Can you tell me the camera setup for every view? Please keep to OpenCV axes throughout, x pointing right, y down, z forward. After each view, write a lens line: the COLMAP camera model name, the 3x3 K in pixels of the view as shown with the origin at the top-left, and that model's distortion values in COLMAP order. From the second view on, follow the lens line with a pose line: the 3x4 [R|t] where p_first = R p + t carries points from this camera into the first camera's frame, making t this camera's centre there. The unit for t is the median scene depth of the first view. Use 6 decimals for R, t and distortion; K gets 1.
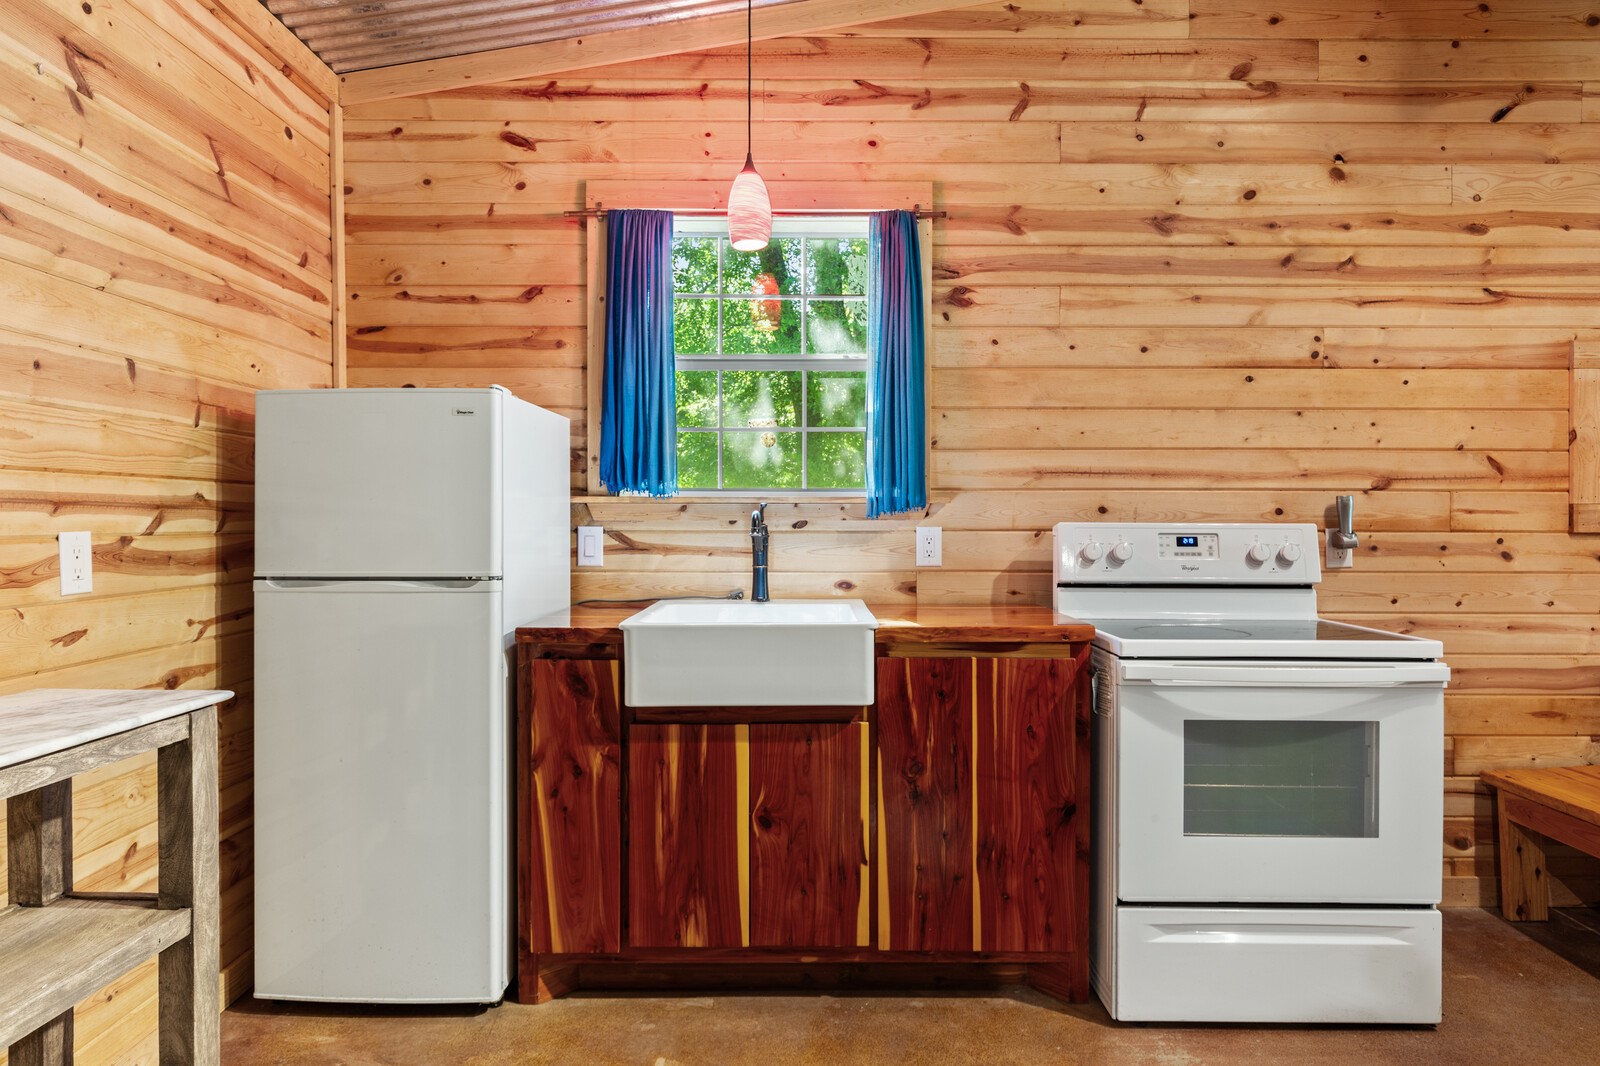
lens RADIAL K [[948.9, 0, 802.9], [0, 948.9, 534.5], [0, 0, 1]] dist [0.003774, -0.000495]
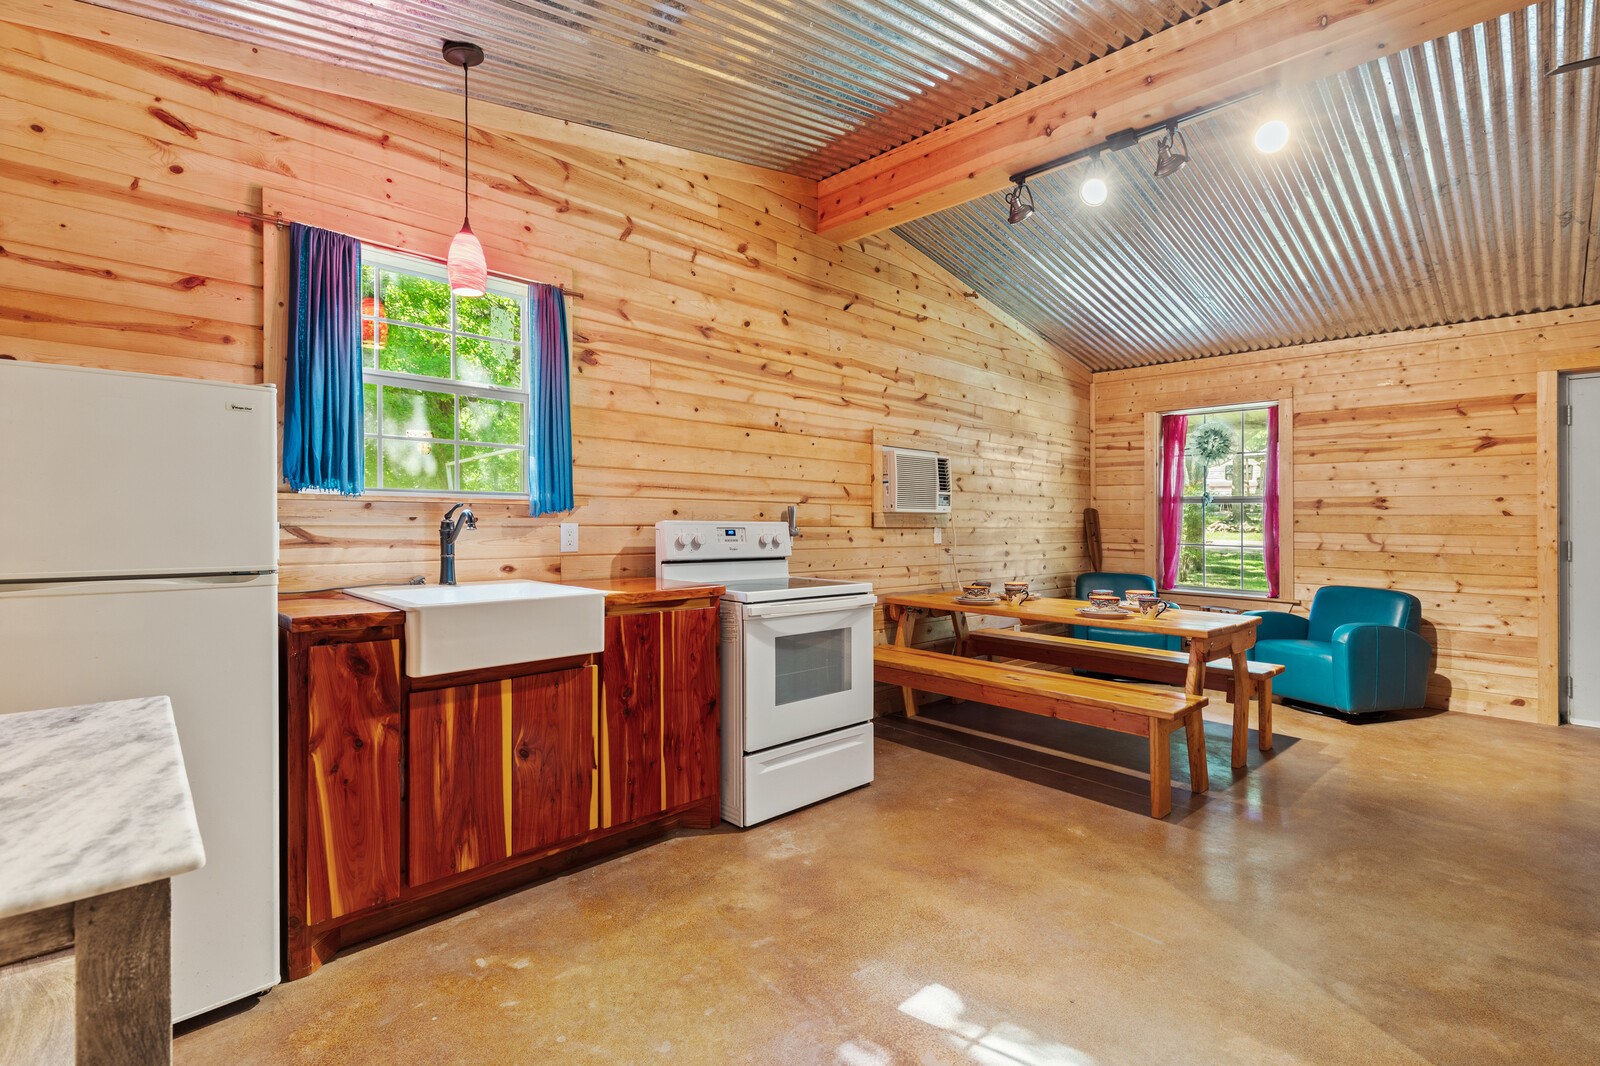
lens RADIAL K [[742.2, 0, 792.9], [0, 742.2, 518.2], [0, 0, 1]] dist [0.010696, -0.001585]
pose [[0.714657, 0.007800, 0.699431, -0.381299], [0.002983, 0.999895, -0.014199, 0.000986], [-0.699468, 0.012234, 0.714559, 0.020703]]
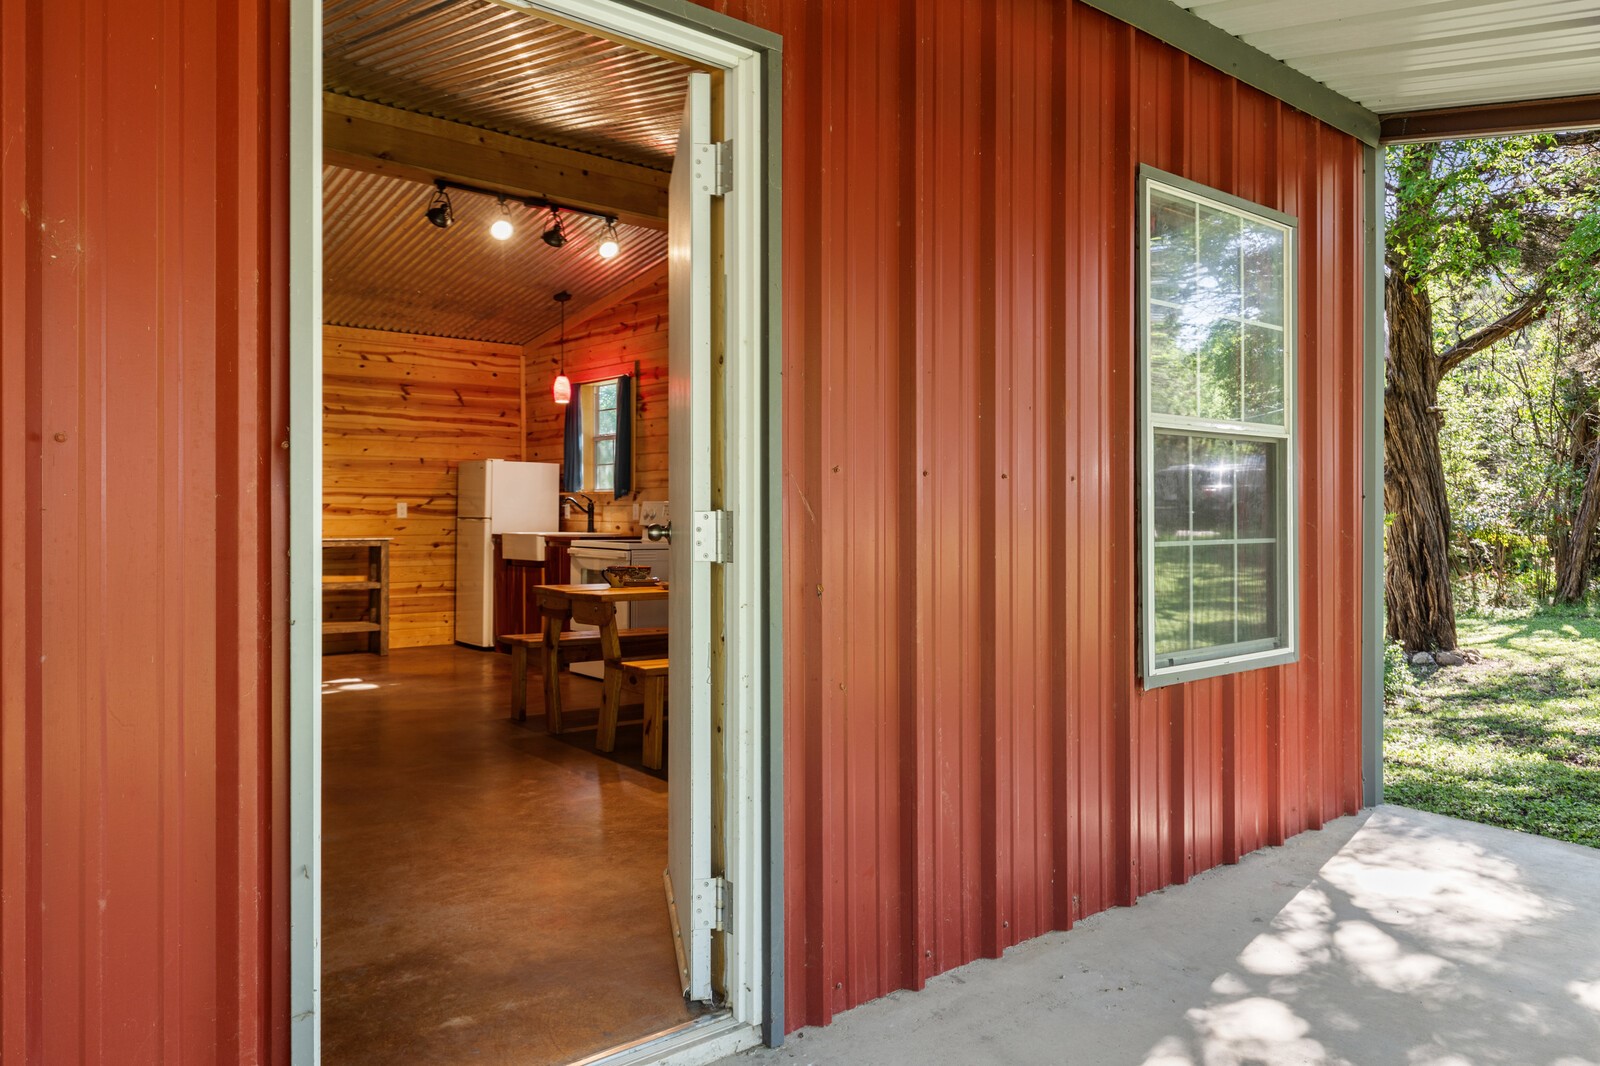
lens RADIAL K [[1104.7, 0, 801.1], [0, 1104.7, 531.8], [0, 0, 1]] dist [0.008615, 0.000523]
pose [[0.655593, 0.011838, -0.755022, 2.578206], [-0.016168, 0.999868, 0.001638, 0.055809], [0.754941, 0.011133, 0.655698, -0.538680]]
